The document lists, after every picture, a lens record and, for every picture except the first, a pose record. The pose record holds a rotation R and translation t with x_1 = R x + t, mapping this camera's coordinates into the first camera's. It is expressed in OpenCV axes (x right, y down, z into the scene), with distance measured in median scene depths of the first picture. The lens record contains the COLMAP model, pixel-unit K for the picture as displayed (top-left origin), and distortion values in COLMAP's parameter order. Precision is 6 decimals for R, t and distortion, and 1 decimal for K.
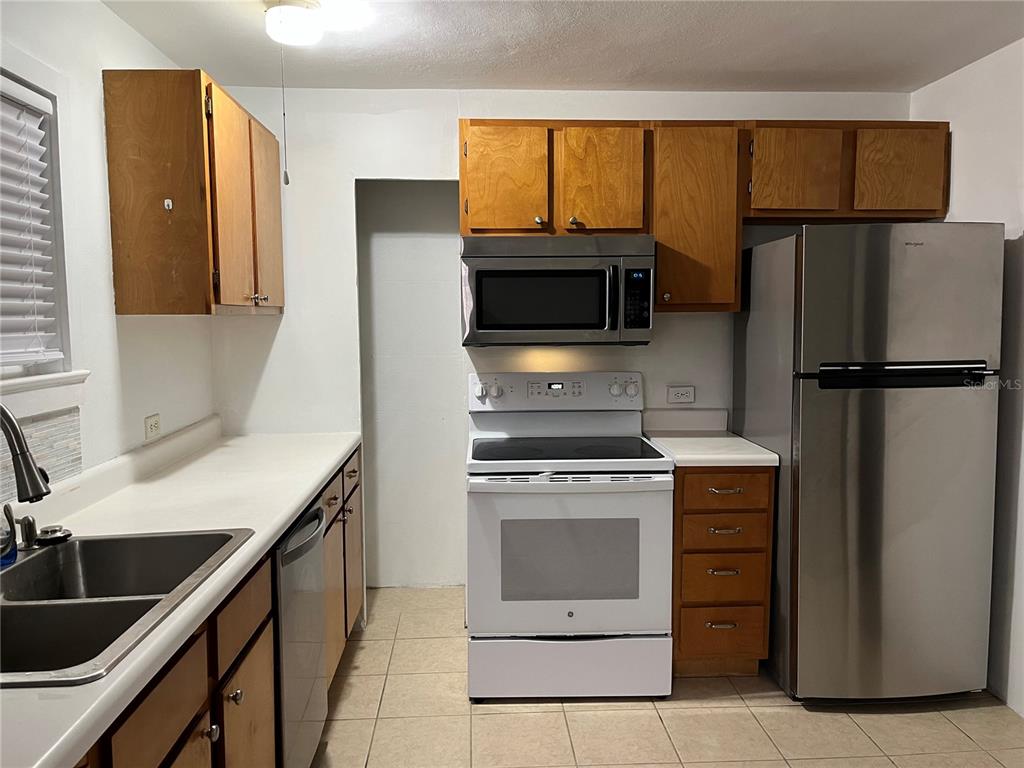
lens RADIAL K [[787.1, 0, 512.0], [0, 787.1, 384.0], [0, 0, 1]] dist [0.029057, 0.001636]
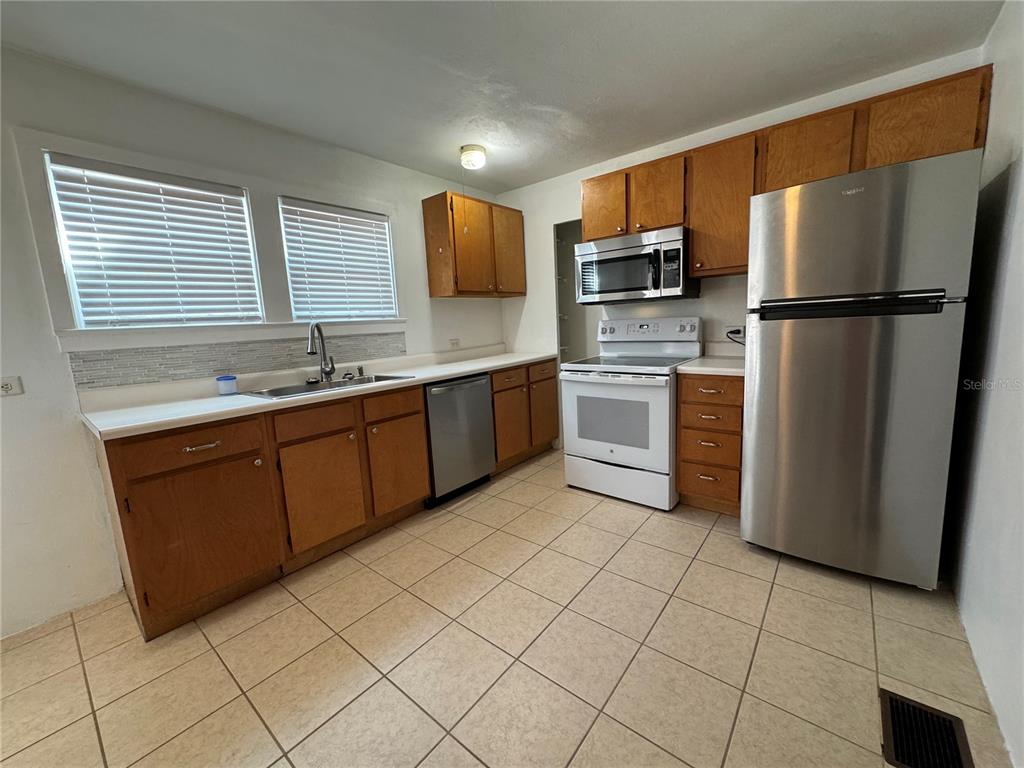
lens RADIAL K [[411.9, 0, 512.0], [0, 411.9, 384.0], [0, 0, 1]] dist [-0.001011, 0.000002]
pose [[0.737903, 0.071845, -0.671072, 0.520533], [-0.012449, 0.995598, 0.092899, 0.053301], [0.674792, -0.060196, 0.735549, 0.160019]]
